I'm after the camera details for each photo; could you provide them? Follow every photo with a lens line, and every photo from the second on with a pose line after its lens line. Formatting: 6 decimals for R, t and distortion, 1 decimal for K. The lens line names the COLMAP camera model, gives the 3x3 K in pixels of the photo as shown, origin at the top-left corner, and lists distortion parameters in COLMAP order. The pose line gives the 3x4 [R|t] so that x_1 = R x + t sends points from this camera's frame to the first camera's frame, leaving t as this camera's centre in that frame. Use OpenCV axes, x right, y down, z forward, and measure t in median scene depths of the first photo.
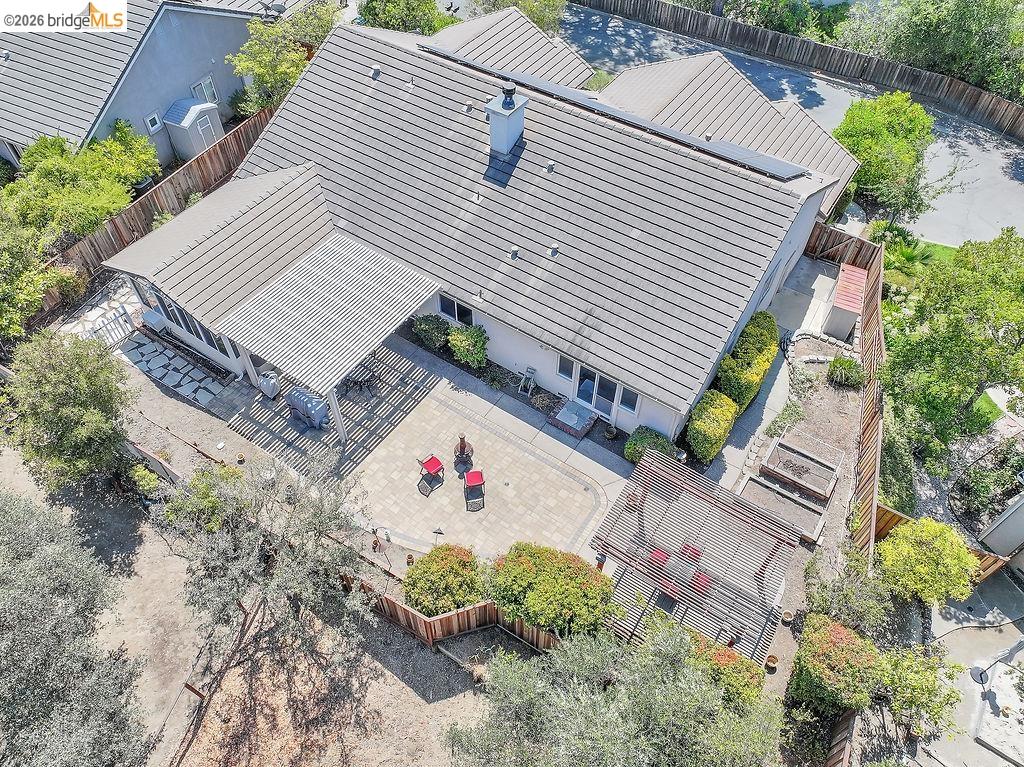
lens RADIAL K [[750.2, 0, 513.2], [0, 750.2, 382.7], [0, 0, 1]] dist [-0.008838, 0.007547]
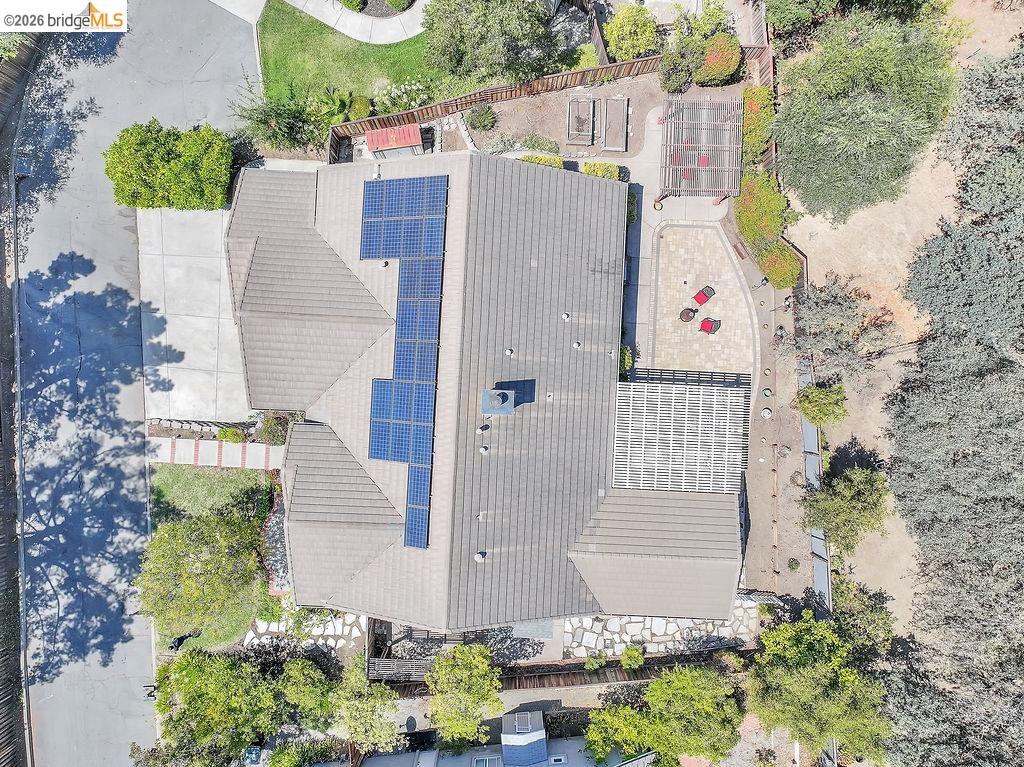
lens RADIAL K [[750.2, 0, 510.7], [0, 750.2, 379.0], [0, 0, 1]] dist [-0.008838, 0.007547]
pose [[-0.518781, -0.854781, -0.014667, 0.017046], [0.640849, -0.400183, 0.655108, -0.649569], [-0.565843, 0.330458, 0.755393, 0.056086]]
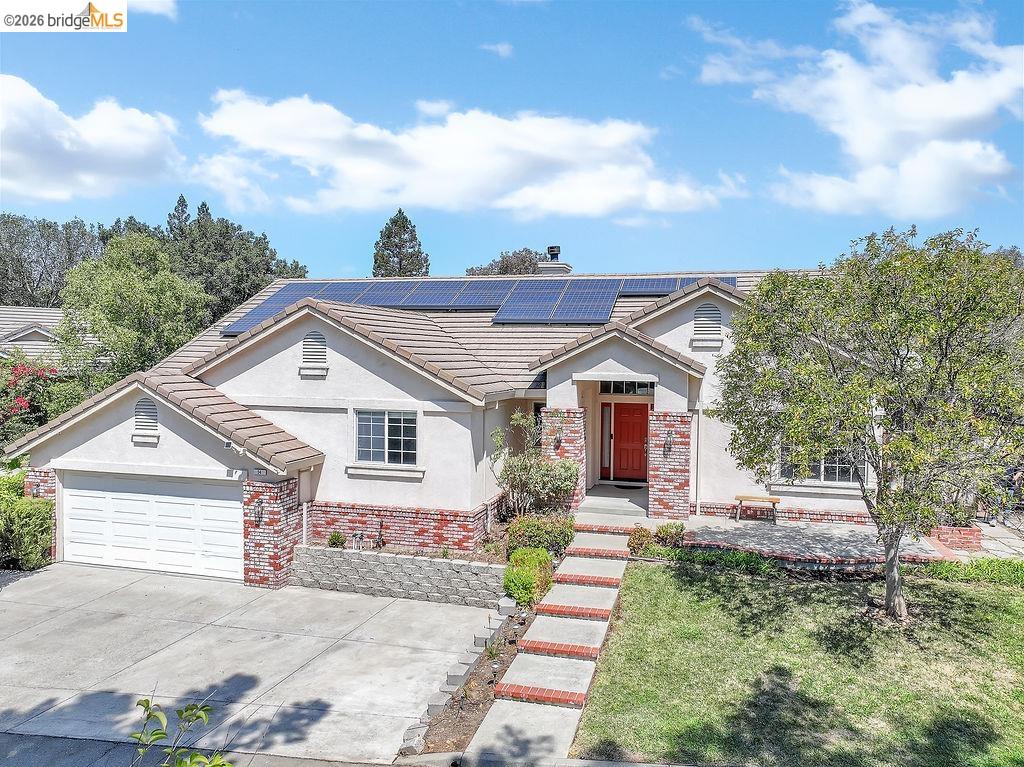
lens RADIAL K [[750.2, 0, 509.2], [0, 750.2, 384.7], [0, 0, 1]] dist [-0.008838, 0.007547]
pose [[-0.948362, -0.017146, -0.316725, 0.218361], [-0.263083, 0.600327, 0.755245, -0.606464], [0.177189, 0.799571, -0.573839, 0.993860]]
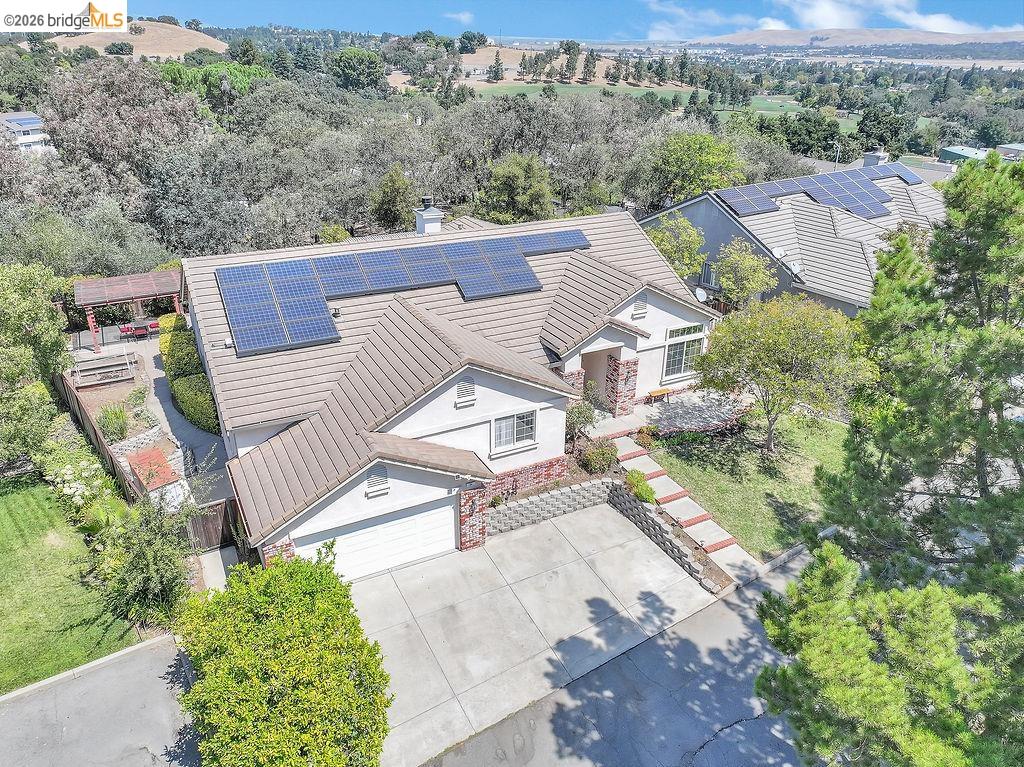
lens RADIAL K [[750.2, 0, 512.7], [0, 750.2, 374.2], [0, 0, 1]] dist [-0.008838, 0.007547]
pose [[-0.479877, 0.342359, -0.807780, 0.603622], [-0.688264, 0.424067, 0.588608, -0.642802], [0.544068, 0.838425, 0.032134, 0.734050]]
